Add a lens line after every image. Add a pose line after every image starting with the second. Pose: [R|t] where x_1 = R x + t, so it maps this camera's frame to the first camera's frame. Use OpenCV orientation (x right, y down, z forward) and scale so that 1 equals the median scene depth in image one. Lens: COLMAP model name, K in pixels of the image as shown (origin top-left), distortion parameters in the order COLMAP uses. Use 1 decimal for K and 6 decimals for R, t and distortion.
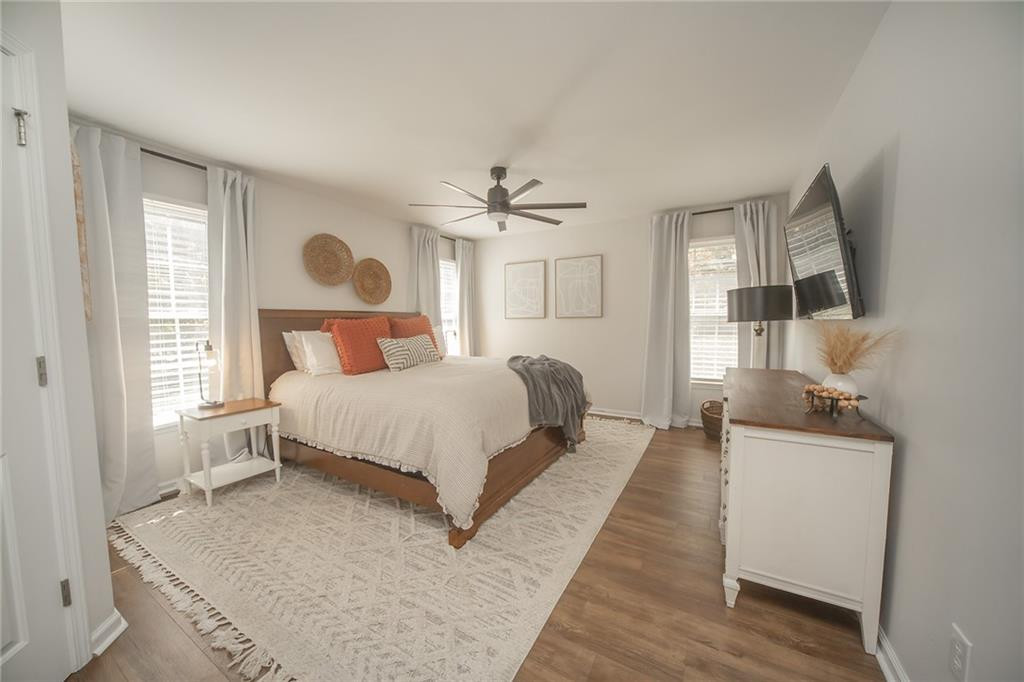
lens RADIAL K [[358.0, 0, 509.9], [0, 358.0, 345.8], [0, 0, 1]] dist [-0.014533, 0.000204]
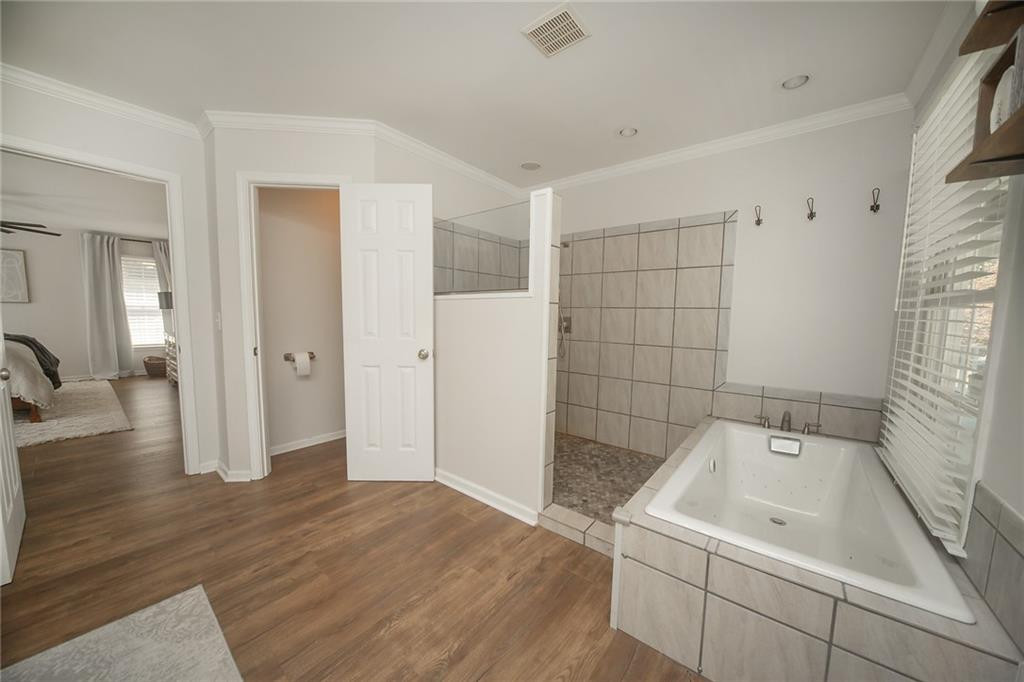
lens RADIAL K [[358.0, 0, 509.9], [0, 358.0, 345.8], [0, 0, 1]] dist [-0.014533, 0.000204]
pose [[0.148951, -0.062964, 0.986838, -0.761990], [0.041989, 0.997473, 0.057305, 0.070088], [-0.987953, 0.032900, 0.151219, -0.872755]]
